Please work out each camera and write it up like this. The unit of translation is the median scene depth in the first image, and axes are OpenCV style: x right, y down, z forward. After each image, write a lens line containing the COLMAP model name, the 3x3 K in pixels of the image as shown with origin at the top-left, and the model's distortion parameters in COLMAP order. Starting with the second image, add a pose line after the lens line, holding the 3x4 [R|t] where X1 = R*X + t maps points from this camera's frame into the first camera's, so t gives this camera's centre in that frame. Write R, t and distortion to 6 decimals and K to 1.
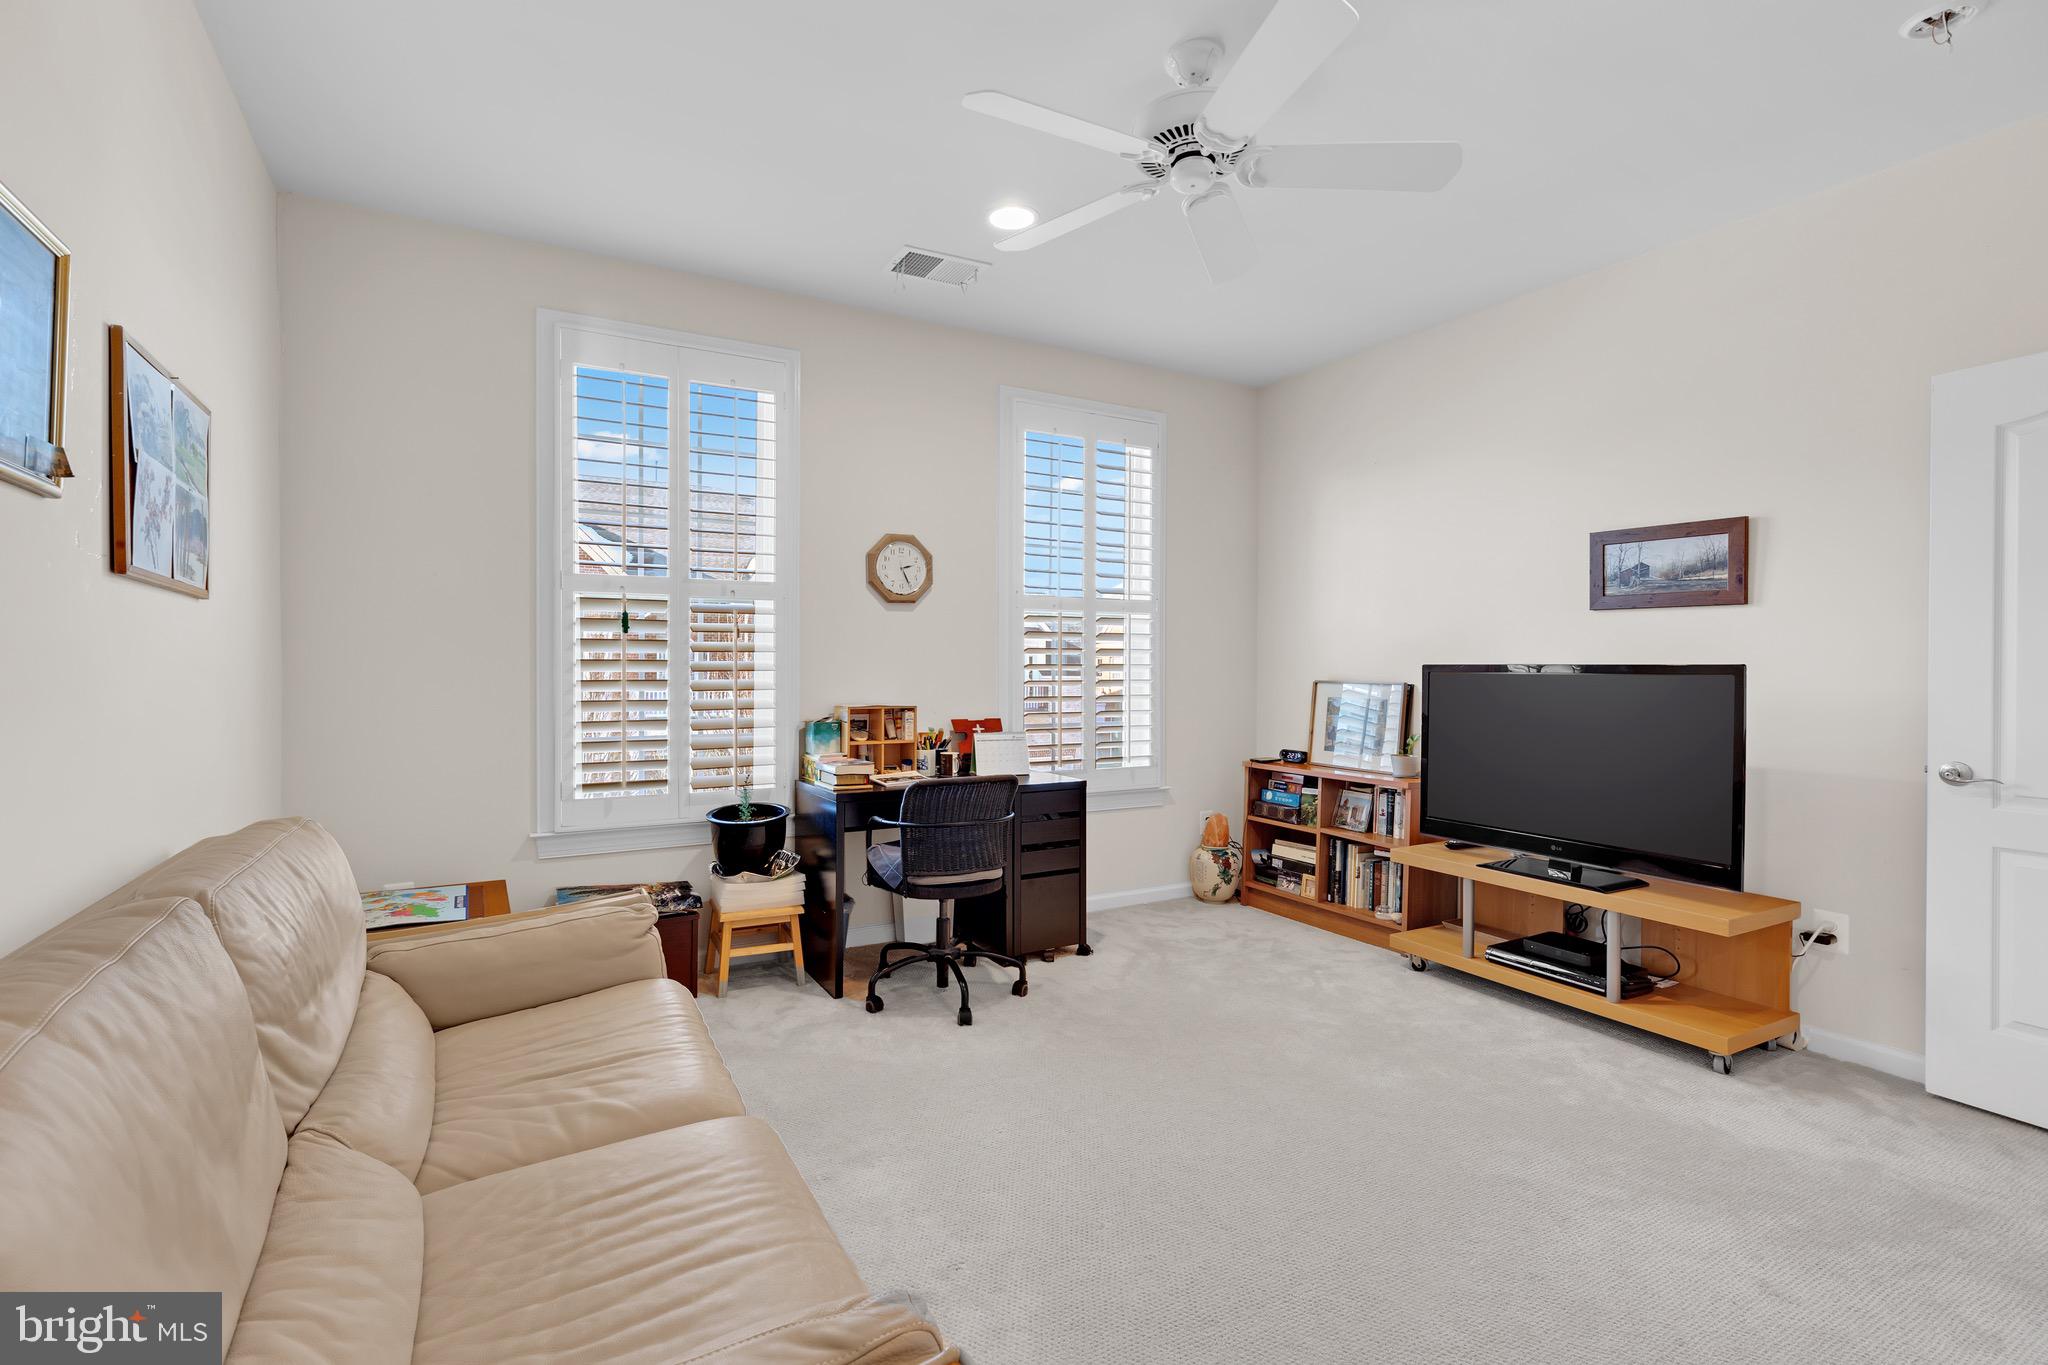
lens RADIAL K [[933.9, 0, 1016.8], [0, 933.9, 668.1], [0, 0, 1]] dist [0.003476, 0.000377]
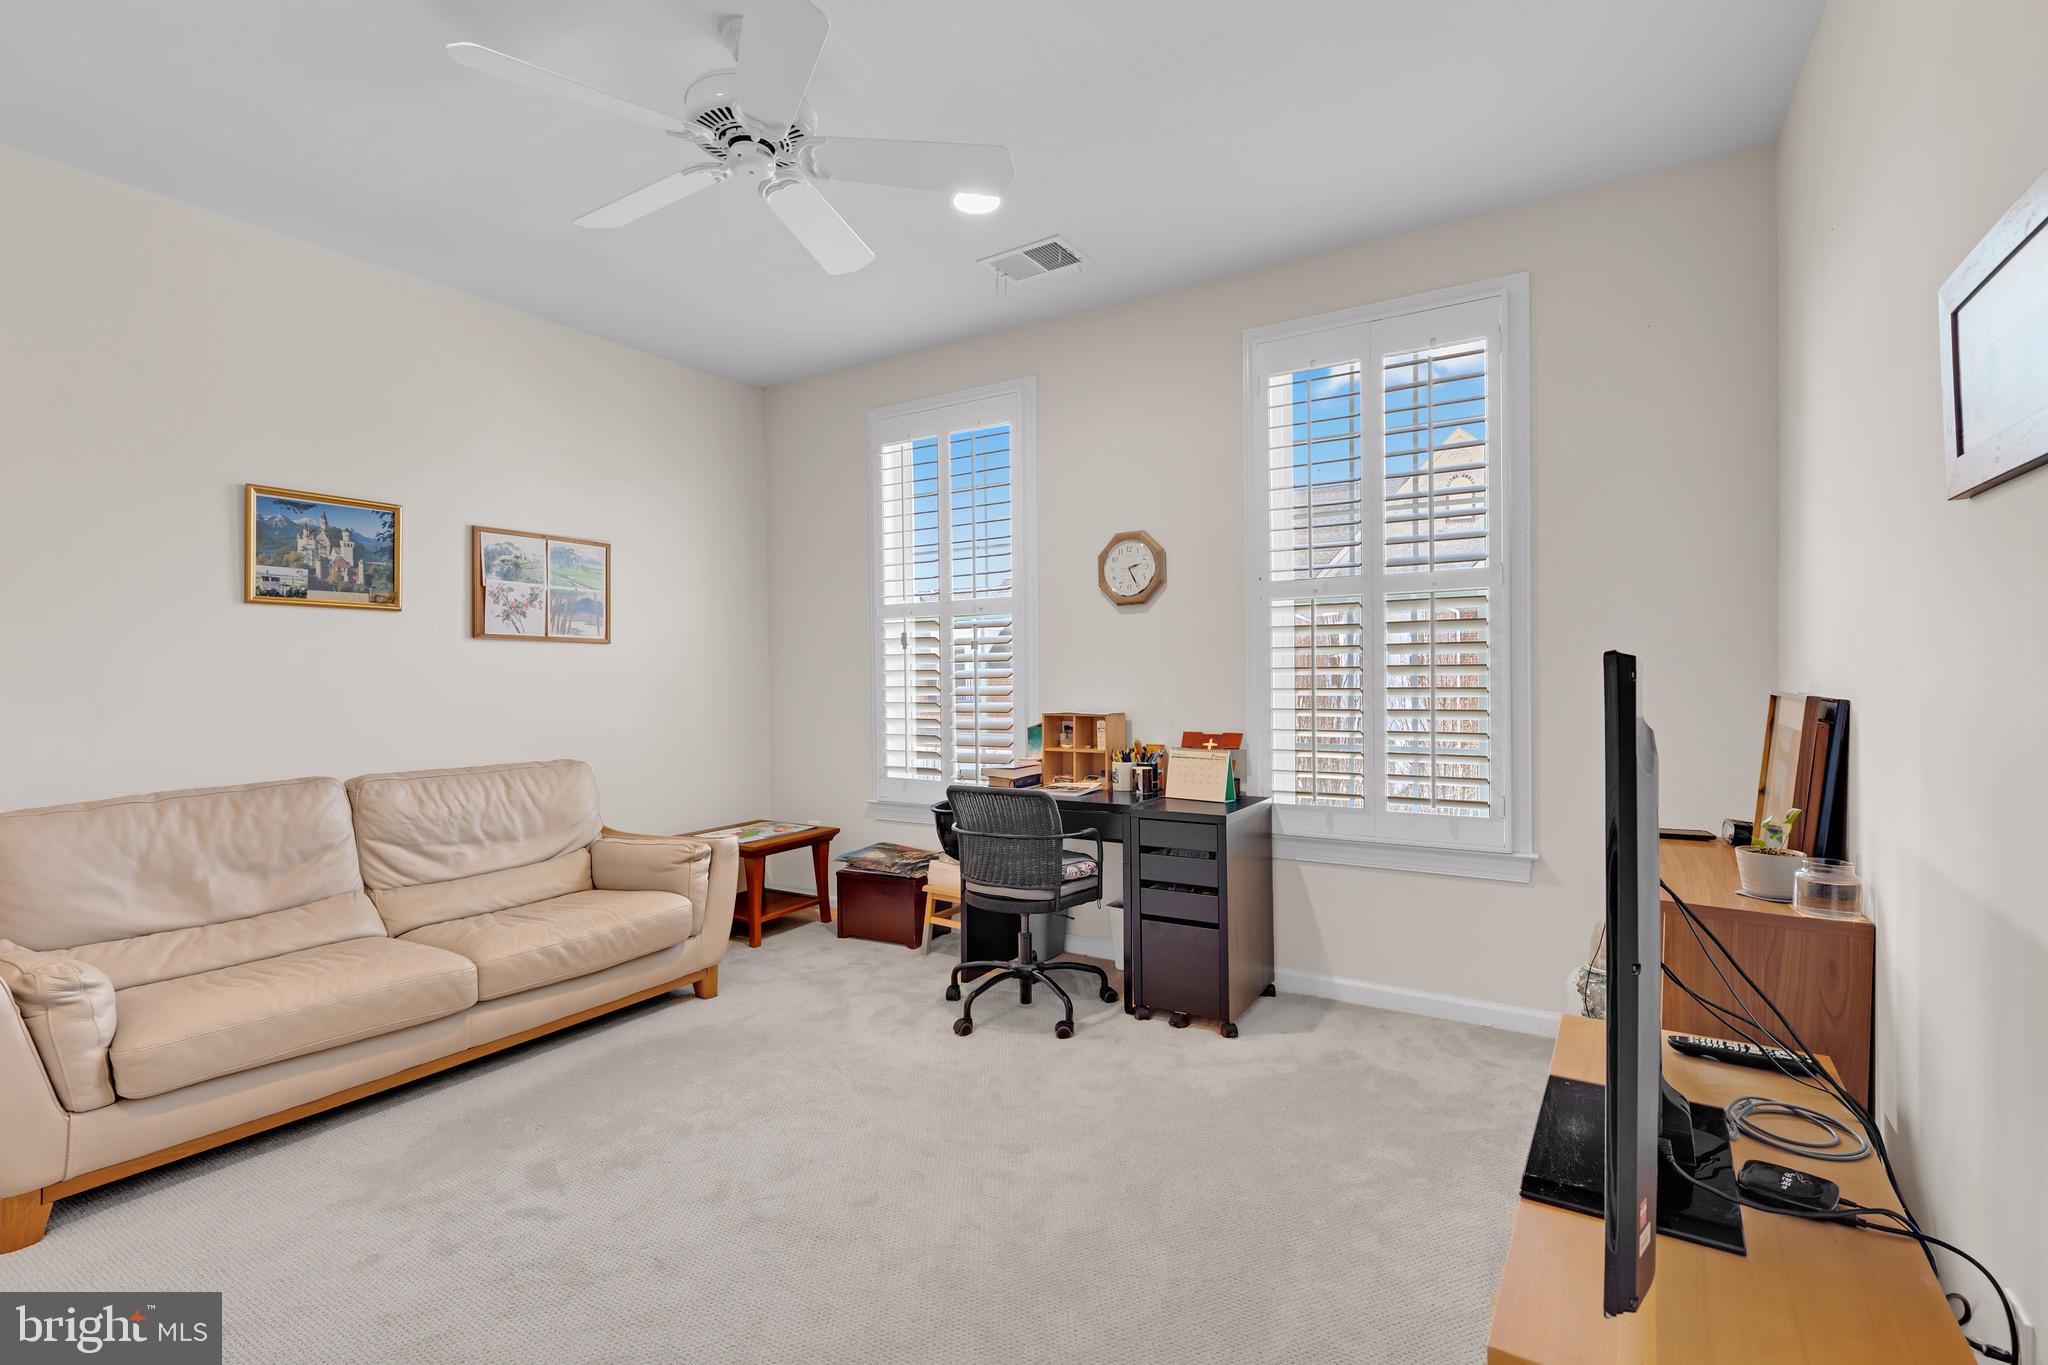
lens RADIAL K [[937.3, 0, 992.0], [0, 937.3, 685.8], [0, 0, 1]] dist [-0.000153, 0.000120]
pose [[0.468744, -0.002346, -0.883331, 0.672231], [0.008259, 0.999964, 0.001727, 0.009202], [0.883296, -0.008105, 0.468746, 0.456478]]
